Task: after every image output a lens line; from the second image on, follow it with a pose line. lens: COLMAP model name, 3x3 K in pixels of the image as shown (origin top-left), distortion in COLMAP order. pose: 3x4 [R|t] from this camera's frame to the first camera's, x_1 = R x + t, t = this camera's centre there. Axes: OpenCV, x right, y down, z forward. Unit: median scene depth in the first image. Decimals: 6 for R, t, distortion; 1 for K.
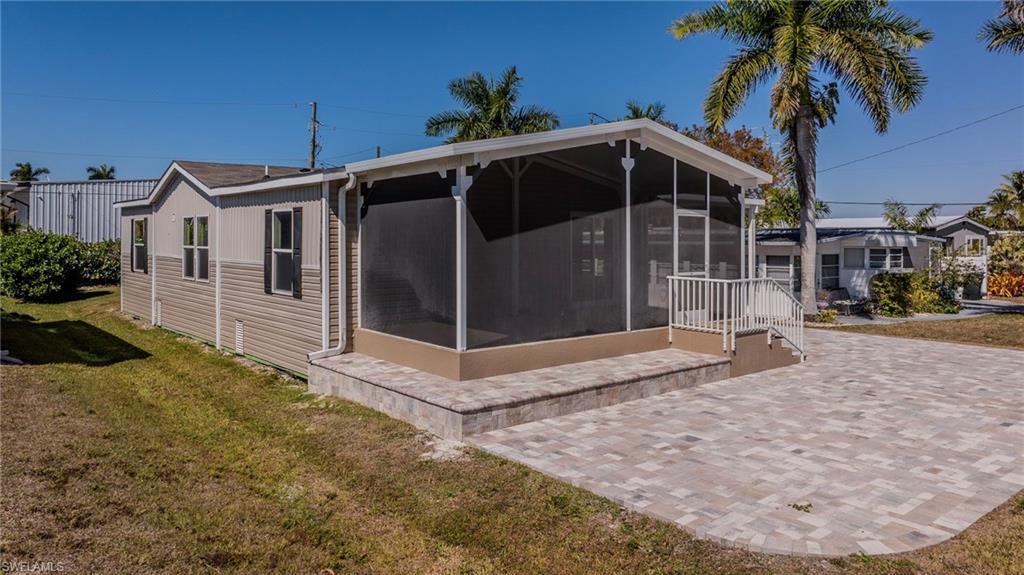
lens RADIAL K [[739.1, 0, 520.7], [0, 739.1, 233.6], [0, 0, 1]] dist [-0.009548, -0.007250]
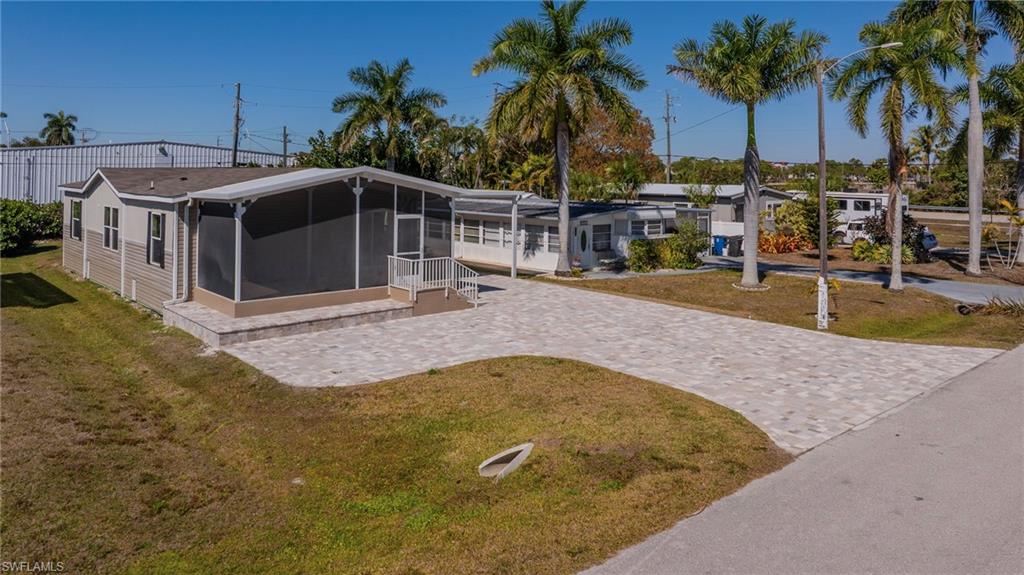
lens RADIAL K [[755.5, 0, 525.2], [0, 755.5, 151.9], [0, 0, 1]] dist [-0.008217, 0.003686]
pose [[0.999370, 0.009164, 0.034276, 0.442994], [-0.008443, 0.999741, -0.021139, -0.141697], [-0.034461, 0.020836, 0.999189, -0.715917]]
